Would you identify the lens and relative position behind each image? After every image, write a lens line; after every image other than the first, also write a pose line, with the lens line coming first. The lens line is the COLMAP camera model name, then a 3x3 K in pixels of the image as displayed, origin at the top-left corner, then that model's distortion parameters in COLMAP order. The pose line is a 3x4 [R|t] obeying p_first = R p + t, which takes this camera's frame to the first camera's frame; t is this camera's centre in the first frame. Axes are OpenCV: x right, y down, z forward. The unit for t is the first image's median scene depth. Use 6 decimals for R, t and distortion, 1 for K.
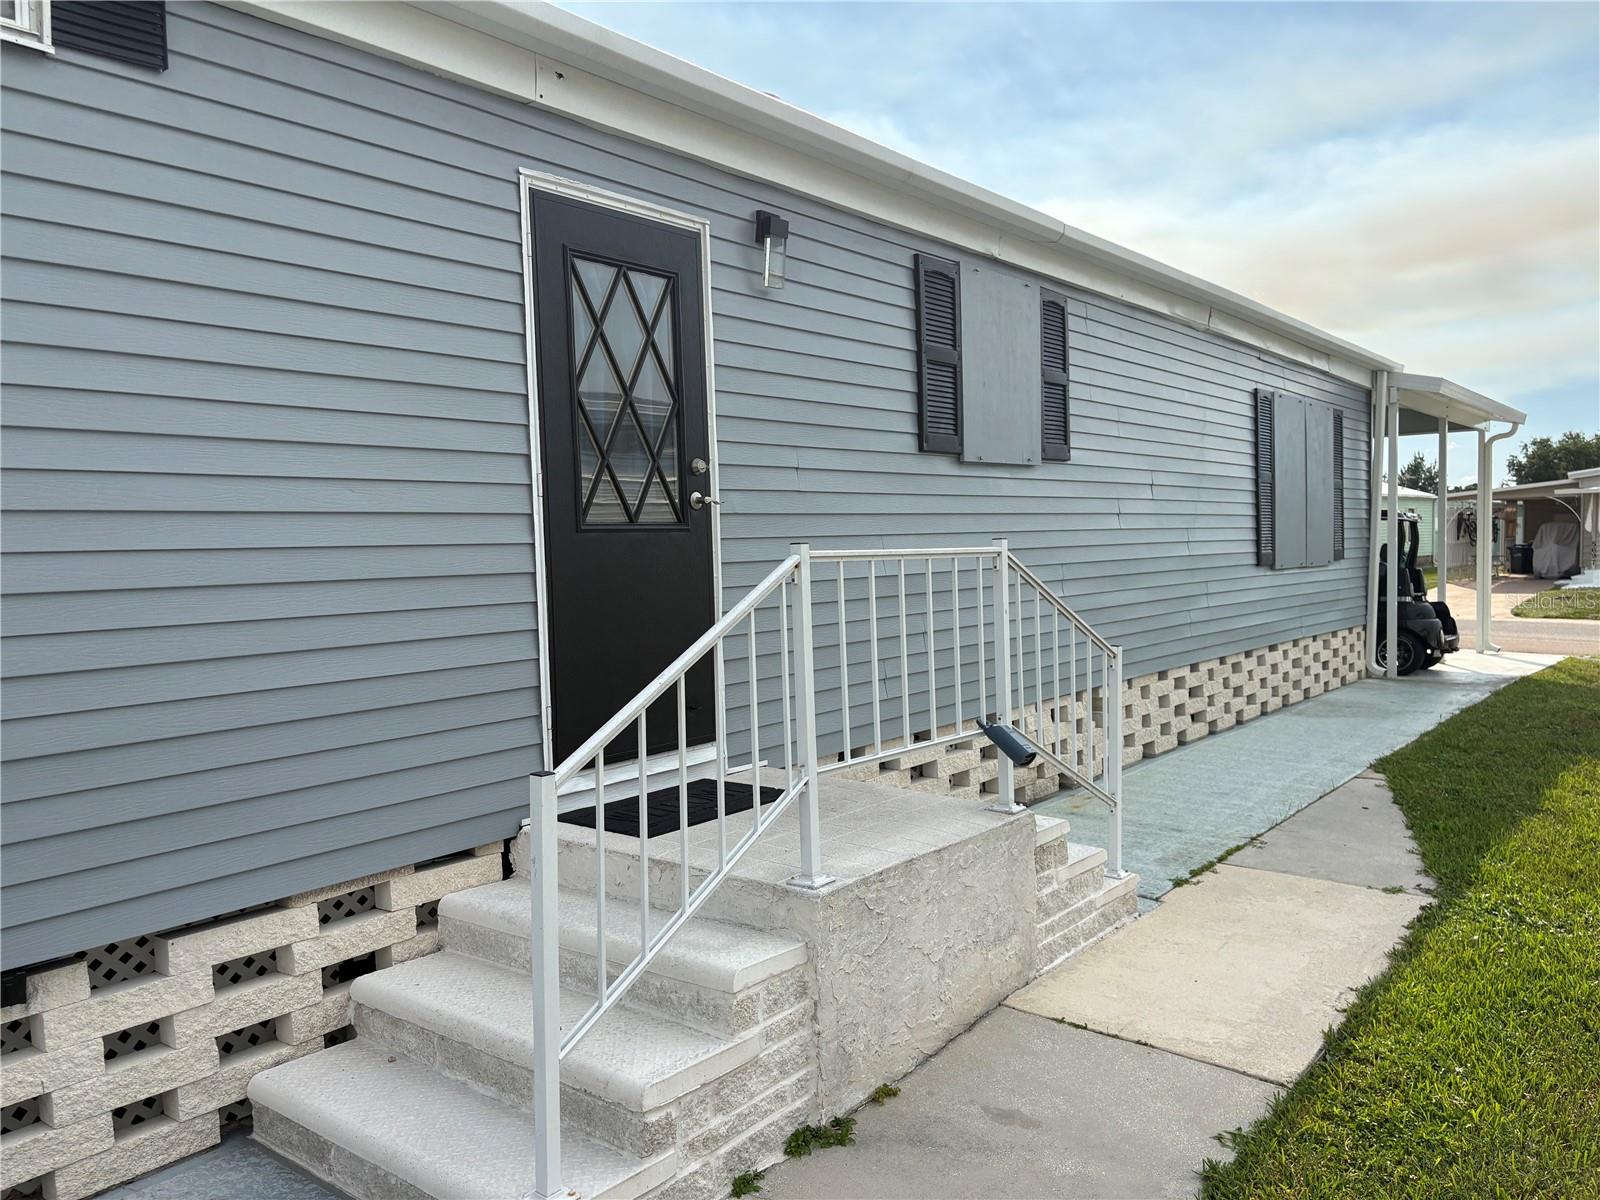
lens RADIAL K [[1216.5, 0, 794.9], [0, 1216.5, 605.4], [0, 0, 1]] dist [0.059920, -0.064888]
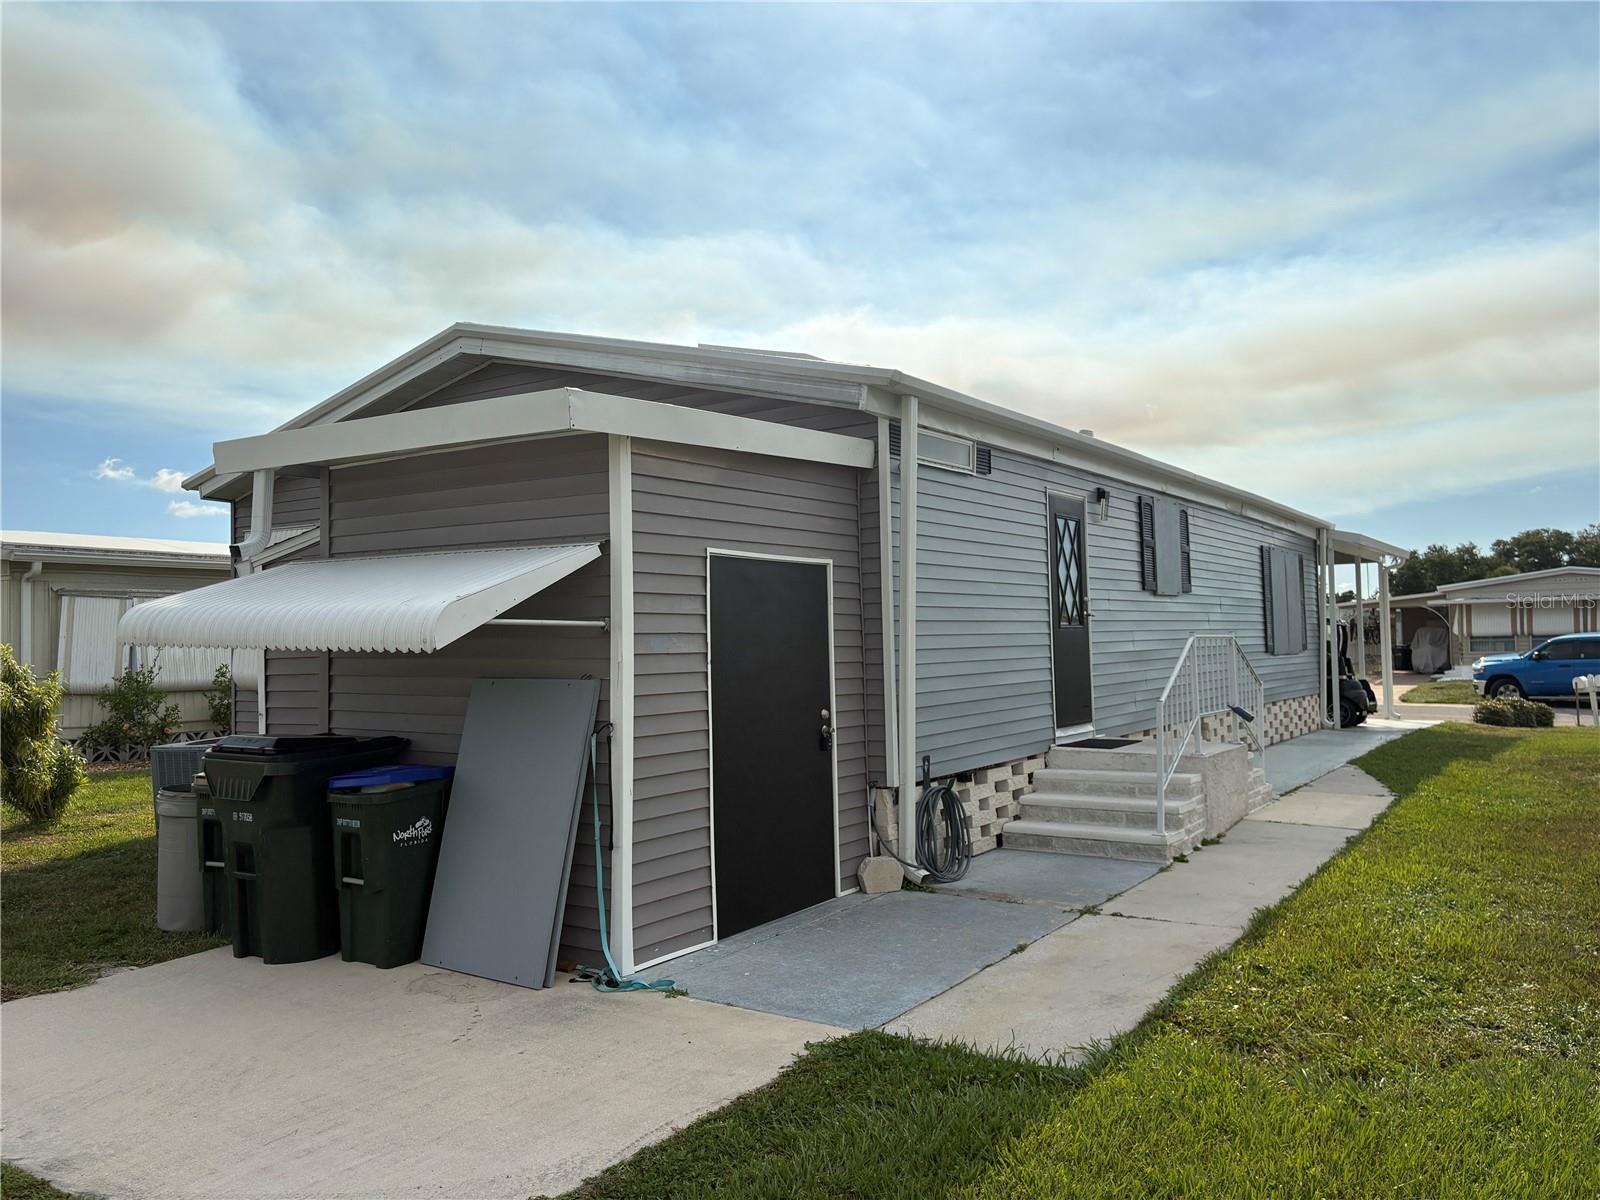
lens RADIAL K [[1216.5, 0, 803.7], [0, 1216.5, 587.2], [0, 0, 1]] dist [0.059920, -0.064888]
pose [[0.996409, 0.008505, 0.084246, -0.321278], [-0.000370, 0.995371, -0.096108, 0.033014], [-0.084674, 0.095732, 0.991799, -0.495795]]
